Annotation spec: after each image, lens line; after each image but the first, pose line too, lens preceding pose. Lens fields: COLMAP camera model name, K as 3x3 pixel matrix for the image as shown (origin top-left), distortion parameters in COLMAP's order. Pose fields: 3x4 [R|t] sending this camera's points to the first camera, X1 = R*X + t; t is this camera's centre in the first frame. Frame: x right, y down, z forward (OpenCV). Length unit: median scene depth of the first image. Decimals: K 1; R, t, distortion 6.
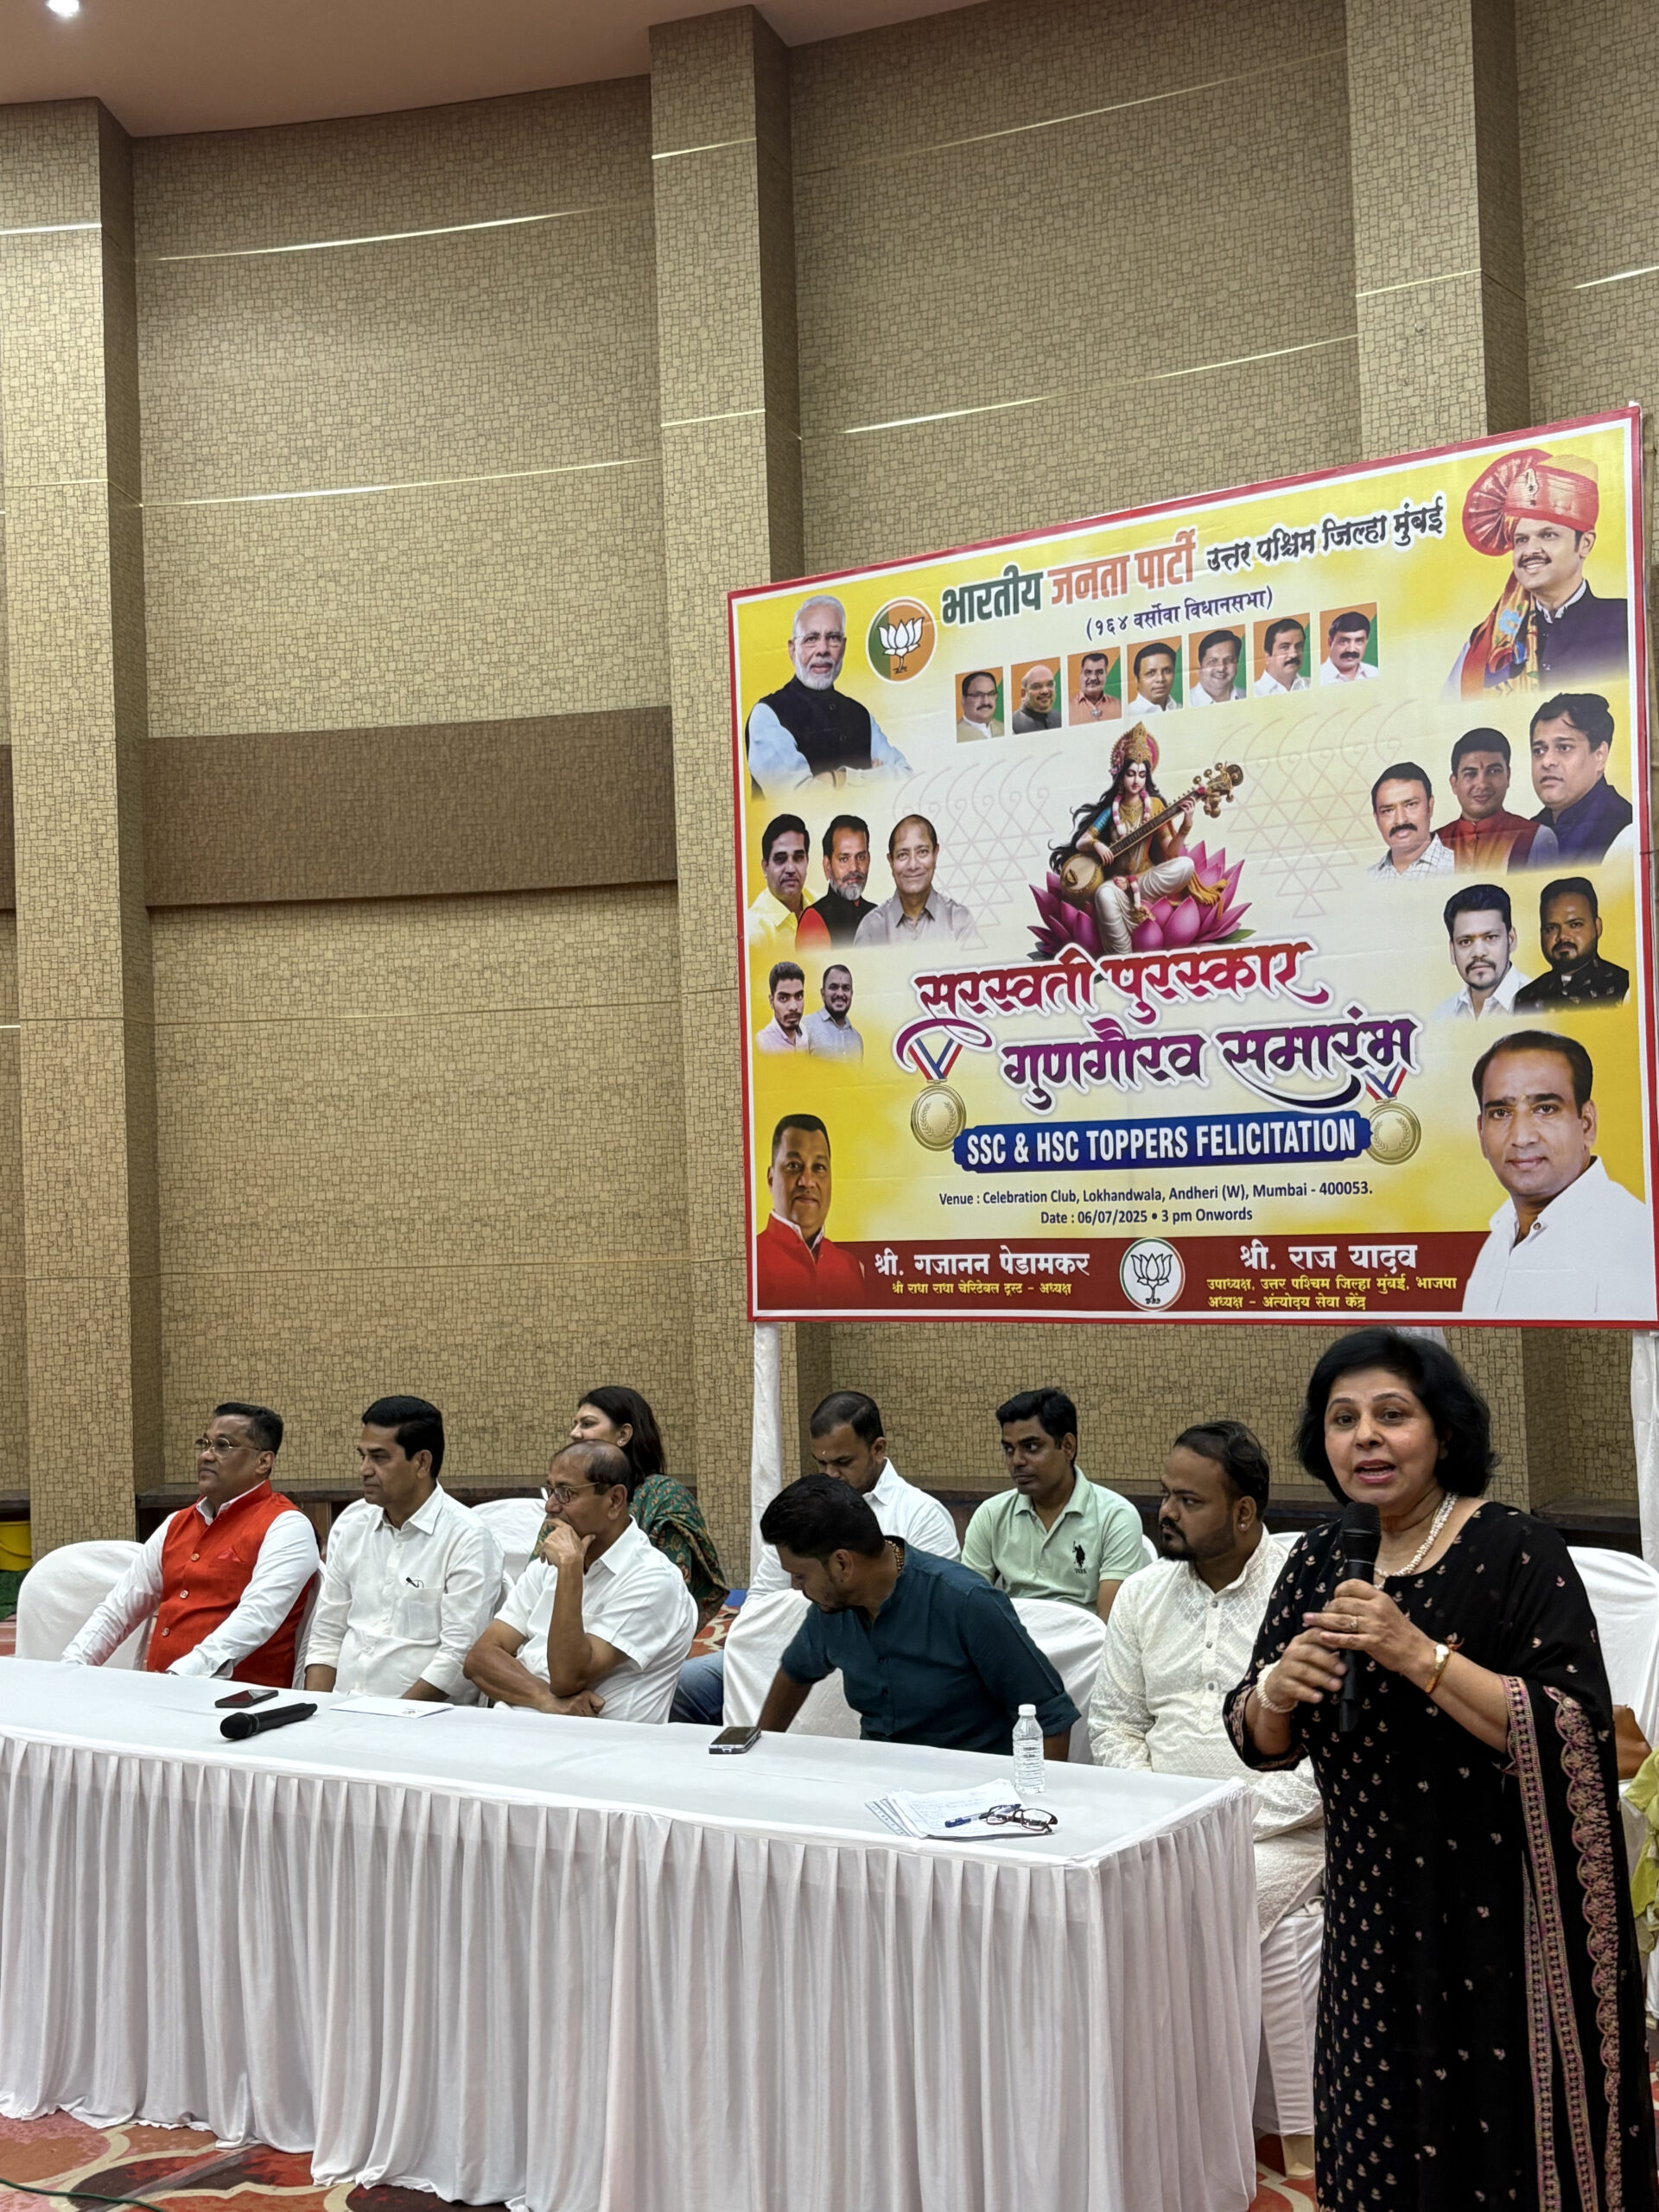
lens RADIAL K [[2582.0, 0, 843.2], [0, 2582.0, 1117.2], [0, 0, 1]] dist [0.222676, -0.871751]
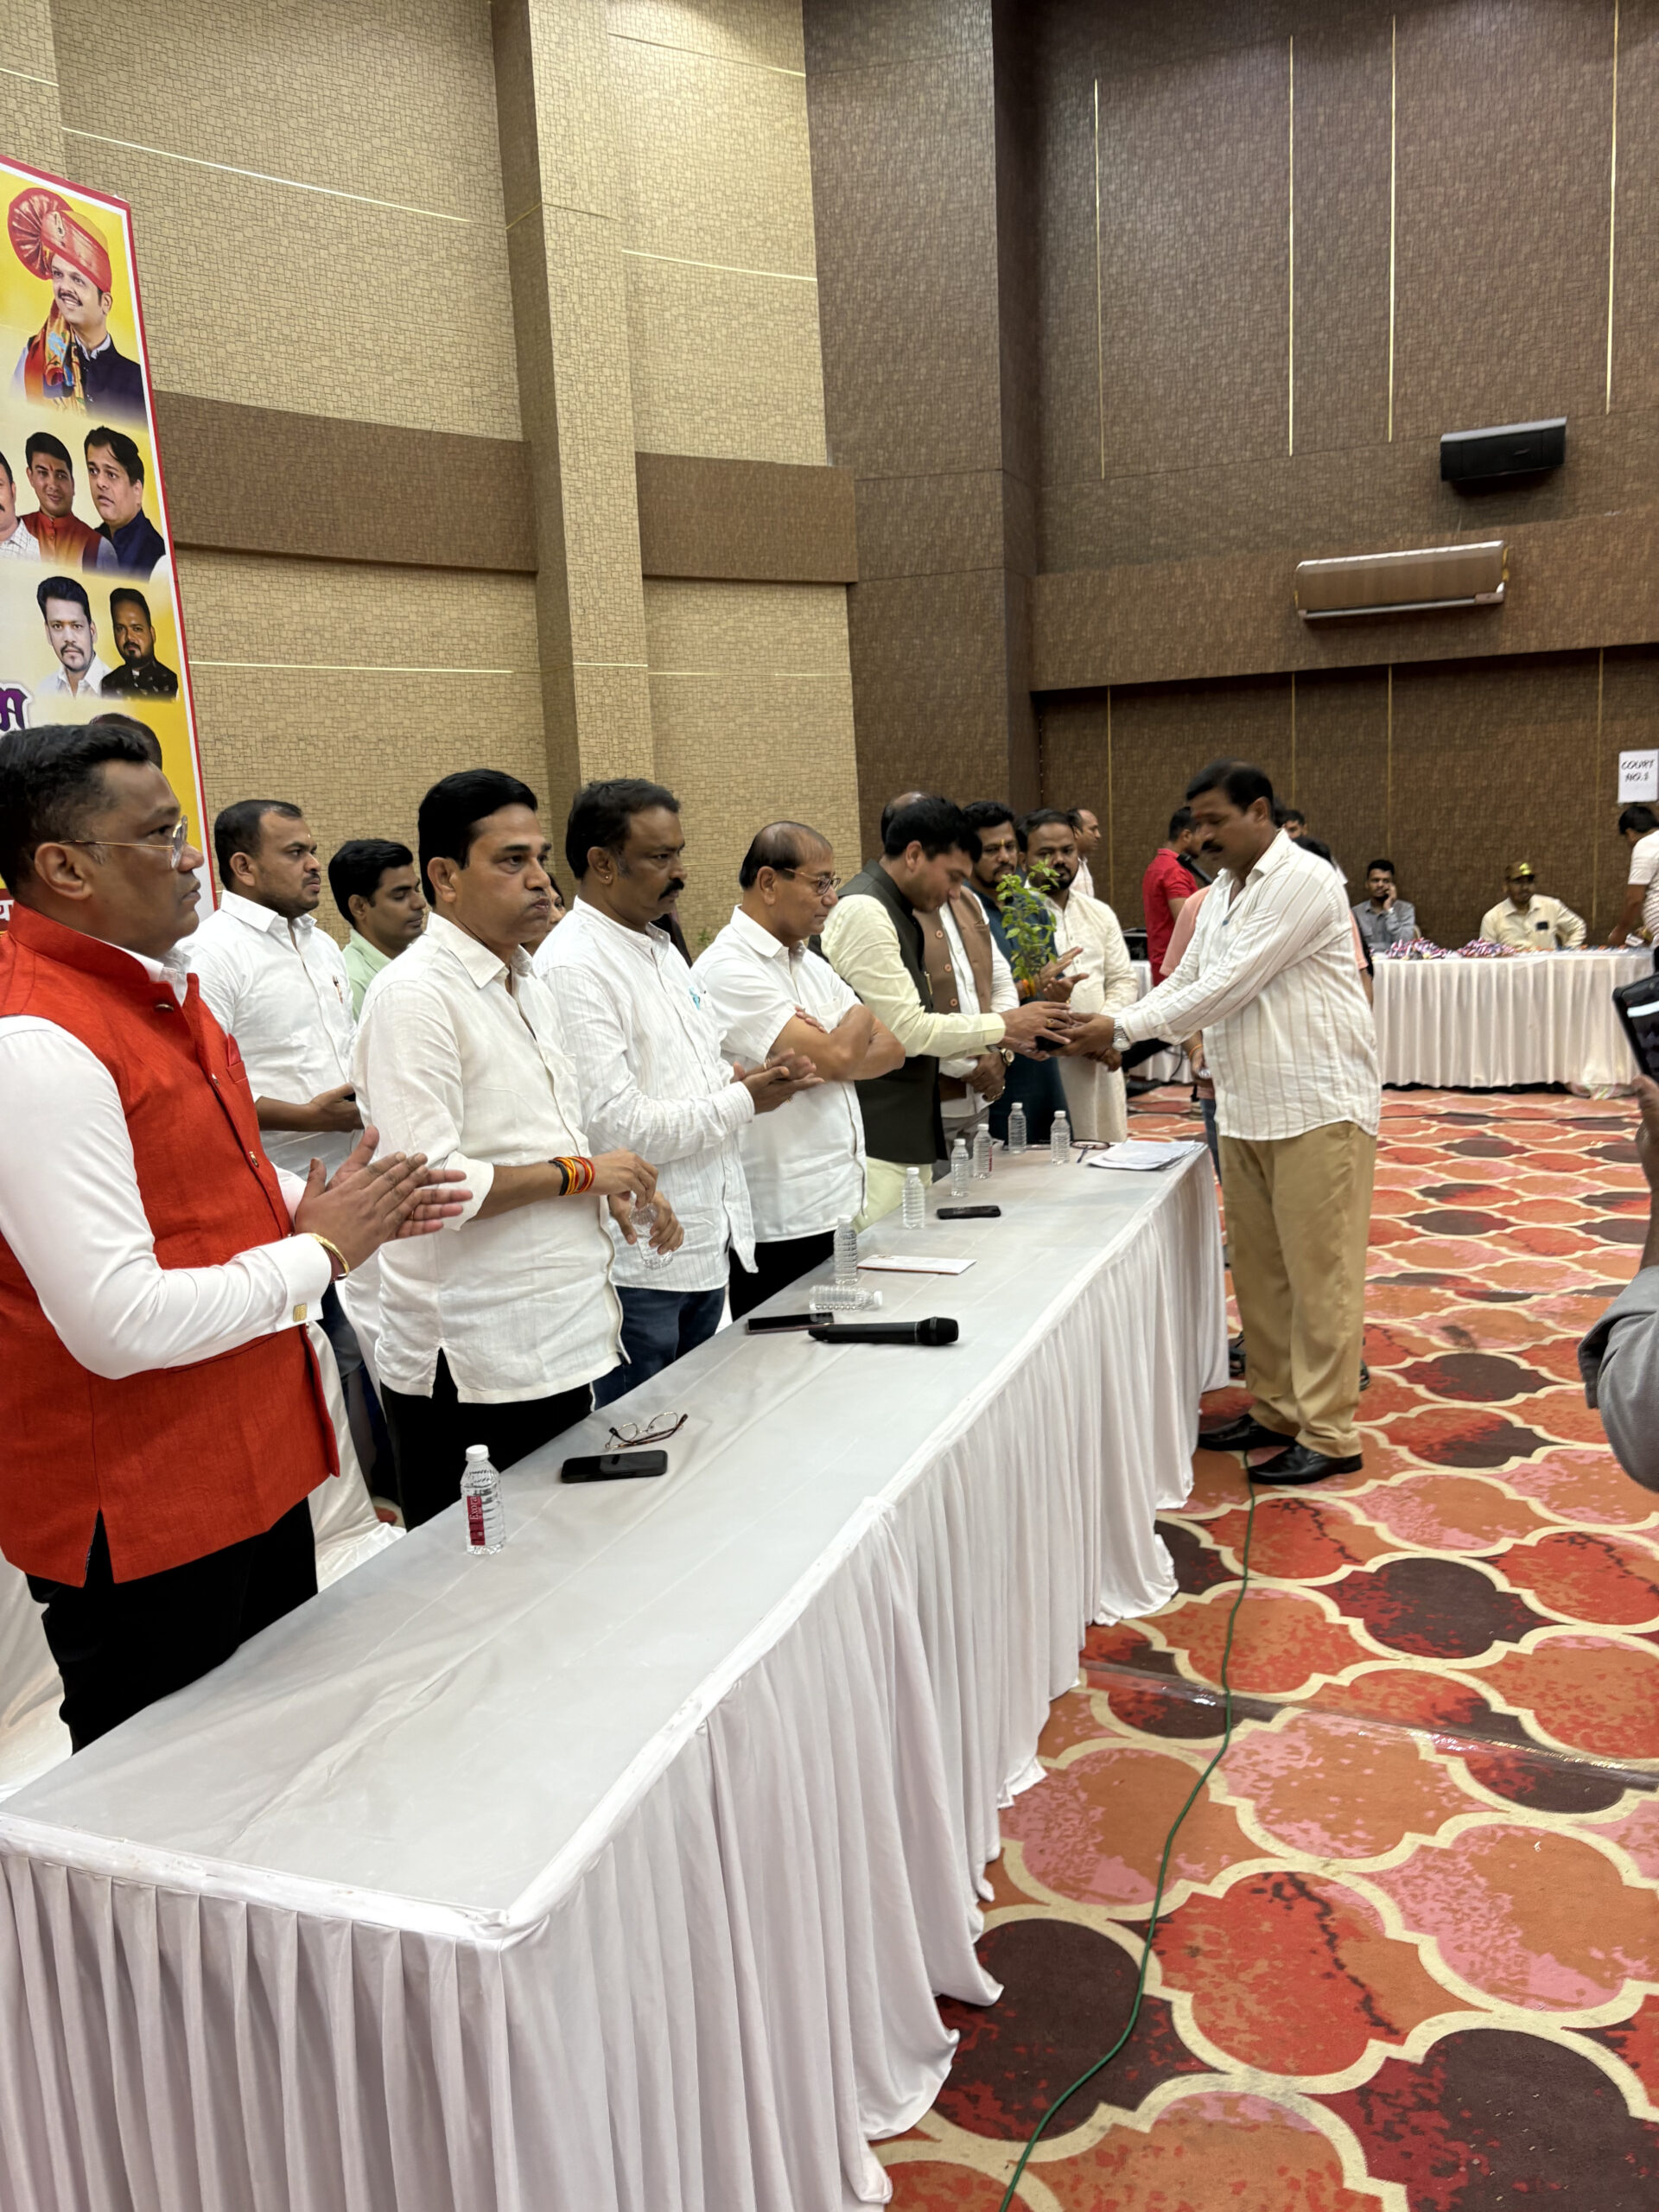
lens RADIAL K [[1679.2, 0, 845.4], [0, 1679.2, 1097.2], [0, 0, 1]] dist [0.003447, 0.039033]
pose [[-0.193632, -0.112833, 0.974564, -0.523876], [0.022174, 0.992607, 0.119328, 0.051924], [-0.980824, 0.044716, -0.189699, 0.754629]]
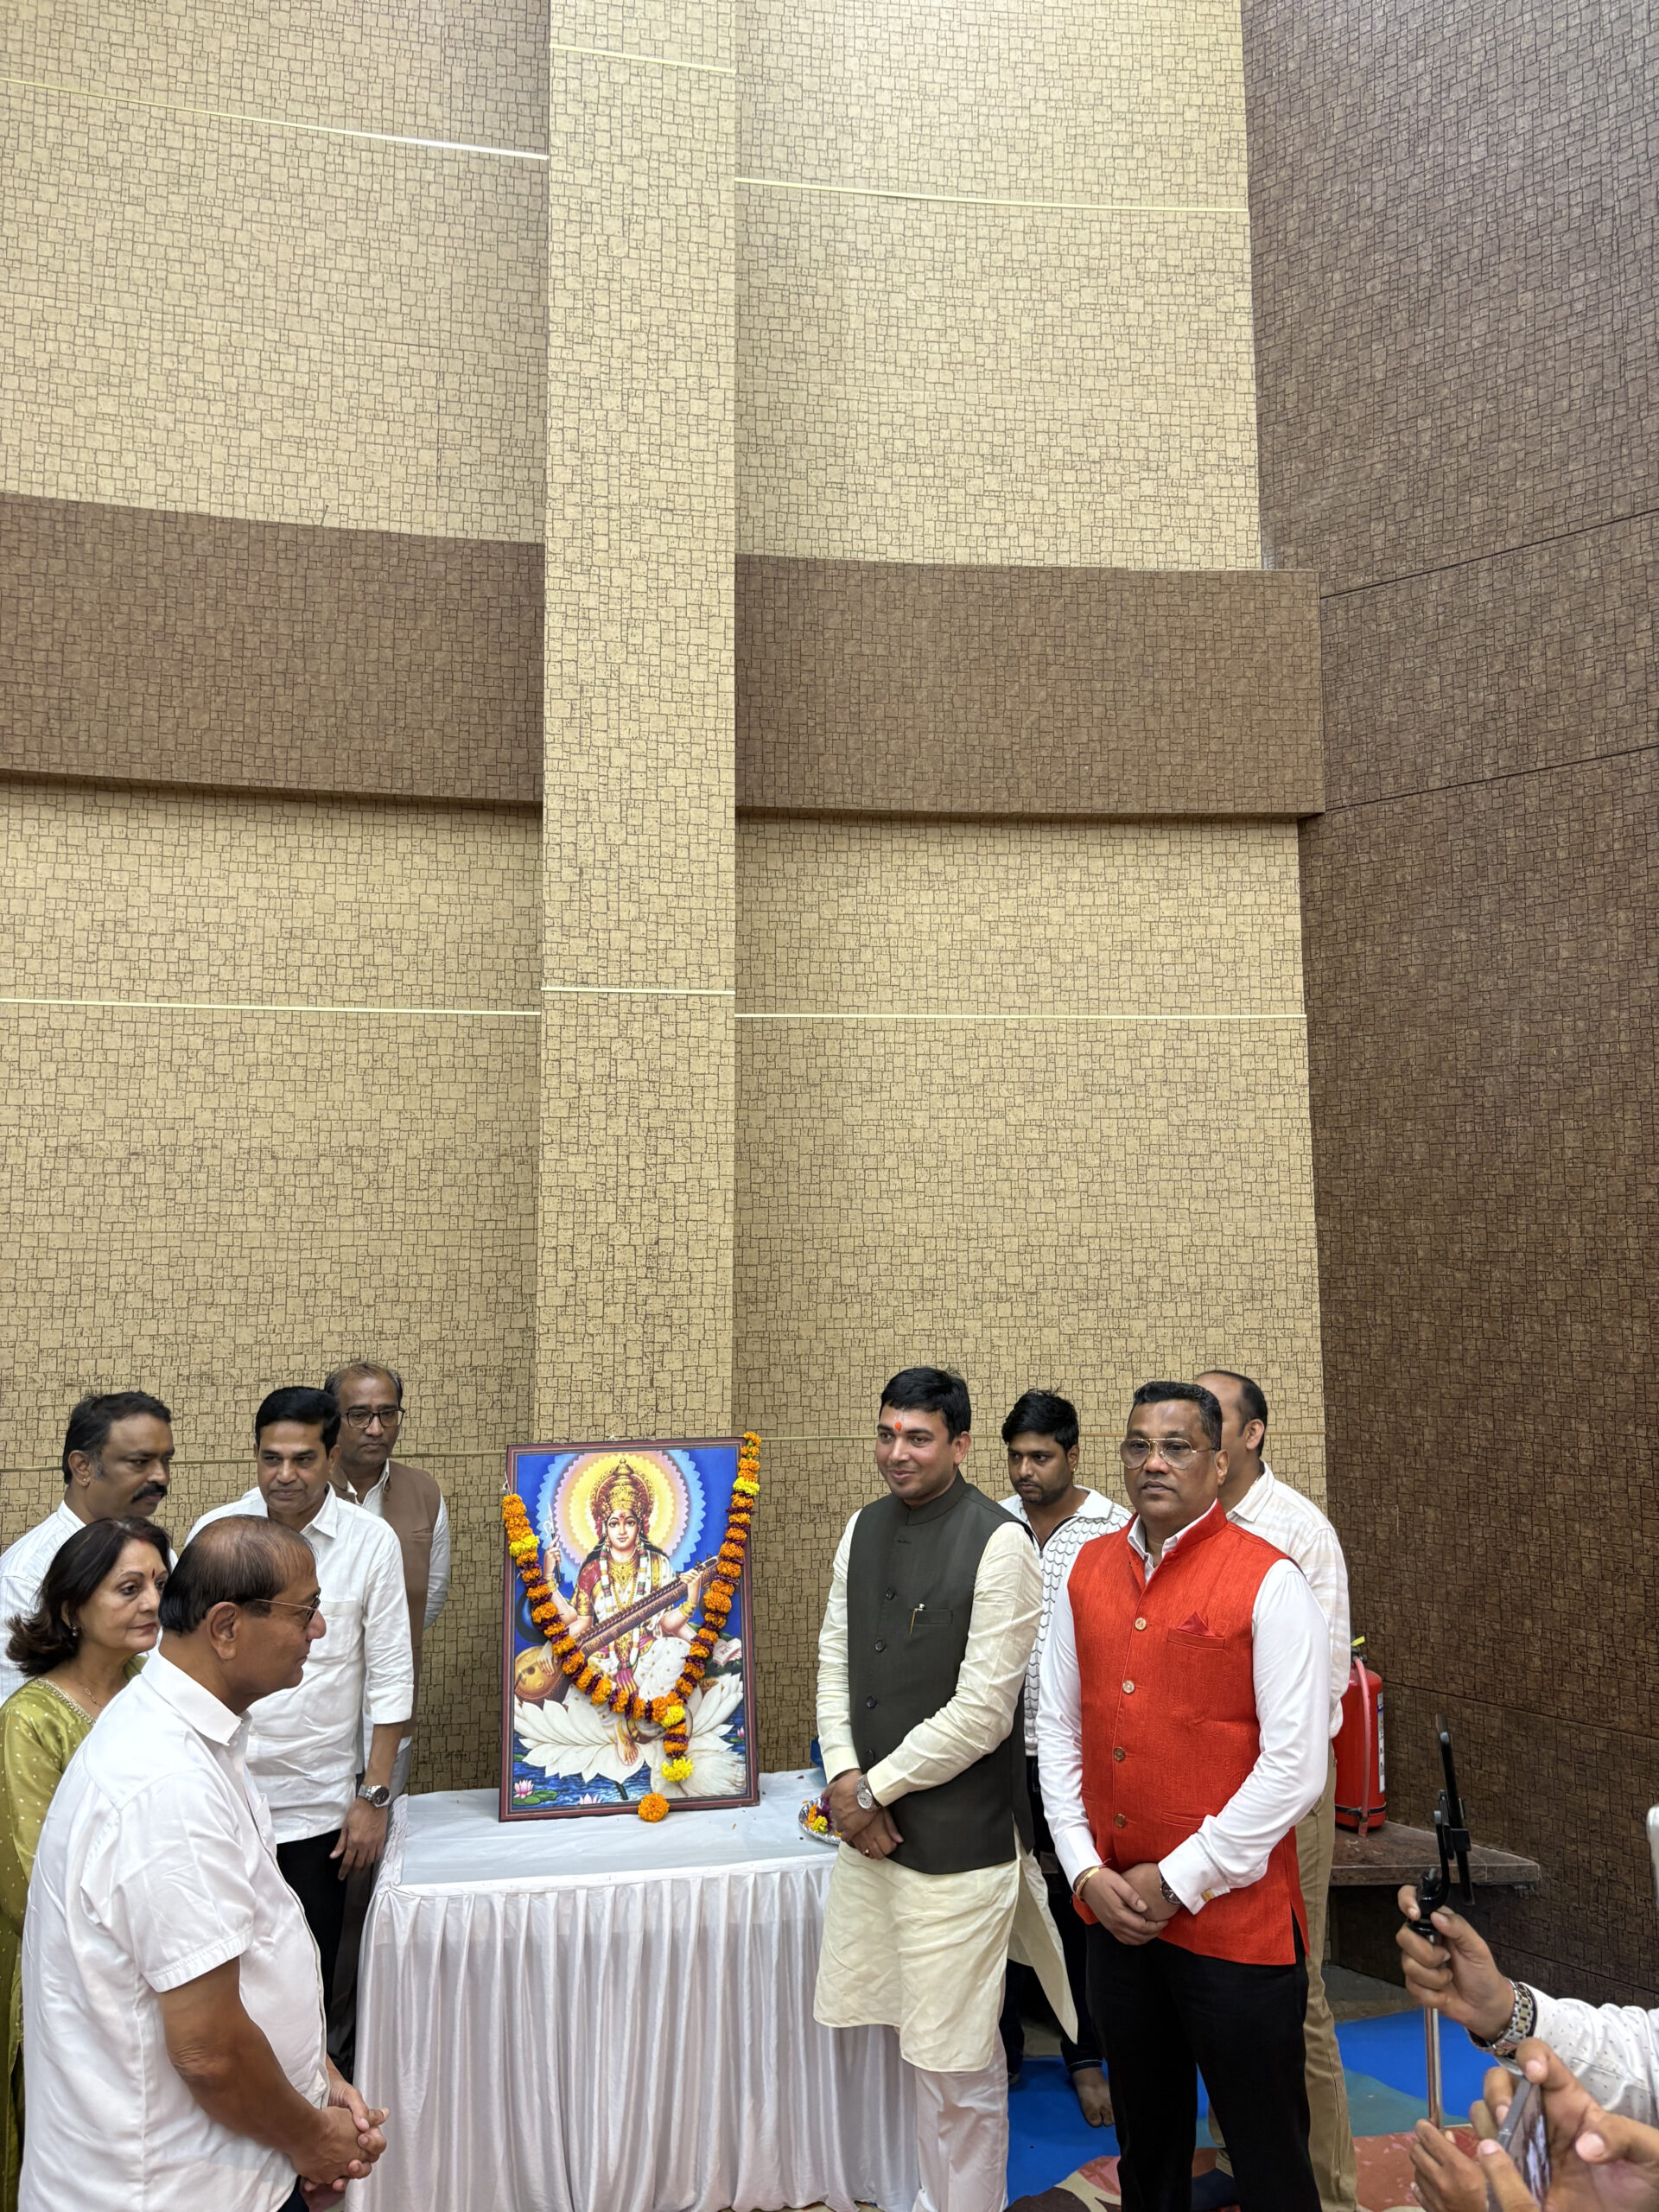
lens RADIAL K [[1667.4, 0, 839.4], [0, 1667.4, 1085.9], [0, 0, 1]] dist [0.059716, -0.055054]
pose [[0.244182, 0.119777, 0.962304, 0.297583], [-0.031087, 0.992799, -0.115684, -0.034624], [-0.969231, -0.001667, 0.246148, 0.469620]]
